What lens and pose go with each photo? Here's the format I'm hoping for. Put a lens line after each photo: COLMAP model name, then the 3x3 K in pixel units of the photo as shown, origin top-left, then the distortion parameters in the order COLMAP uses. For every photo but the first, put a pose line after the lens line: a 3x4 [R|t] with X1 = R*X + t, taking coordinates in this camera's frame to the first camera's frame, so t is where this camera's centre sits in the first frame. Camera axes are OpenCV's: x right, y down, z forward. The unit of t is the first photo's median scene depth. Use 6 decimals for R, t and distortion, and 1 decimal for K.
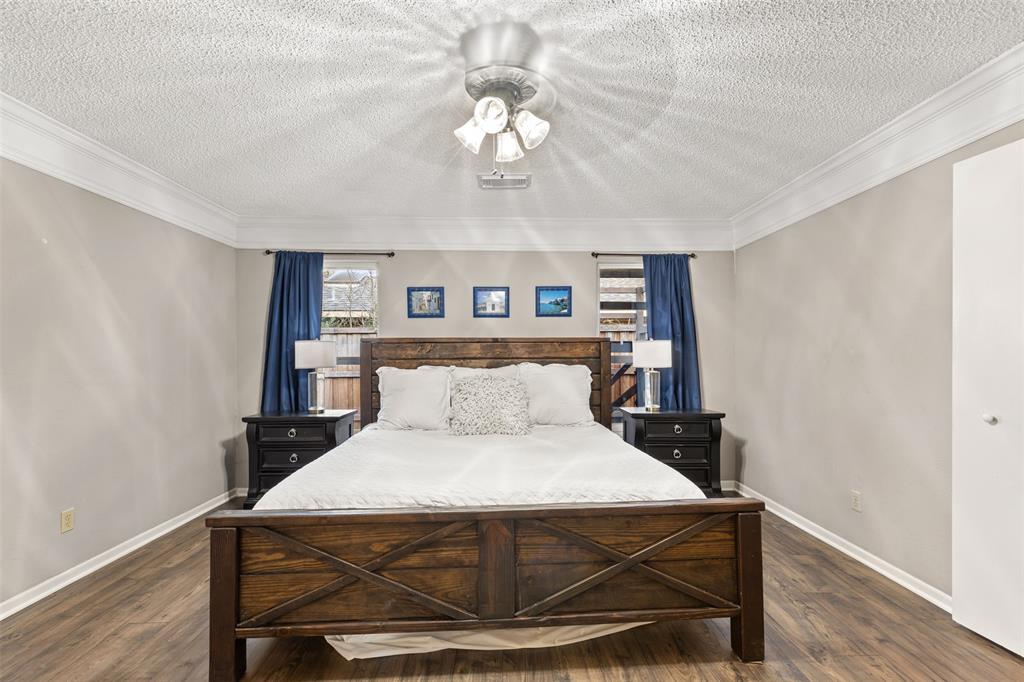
lens RADIAL K [[464.0, 0, 510.0], [0, 464.0, 350.9], [0, 0, 1]] dist [0.005223, -0.000242]
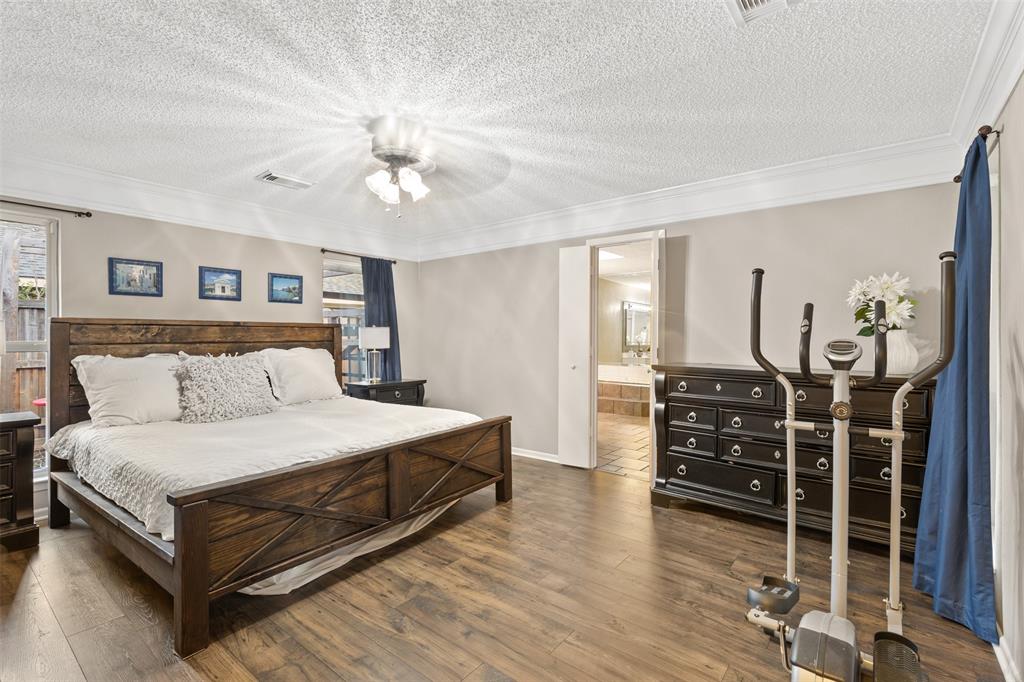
lens RADIAL K [[464.0, 0, 520.5], [0, 464.0, 336.7], [0, 0, 1]] dist [0.005223, -0.000242]
pose [[0.630844, 0.001627, 0.775908, -0.421259], [-0.004915, 0.999986, 0.001900, -0.000754], [-0.775894, -0.005012, 0.630843, -0.102459]]
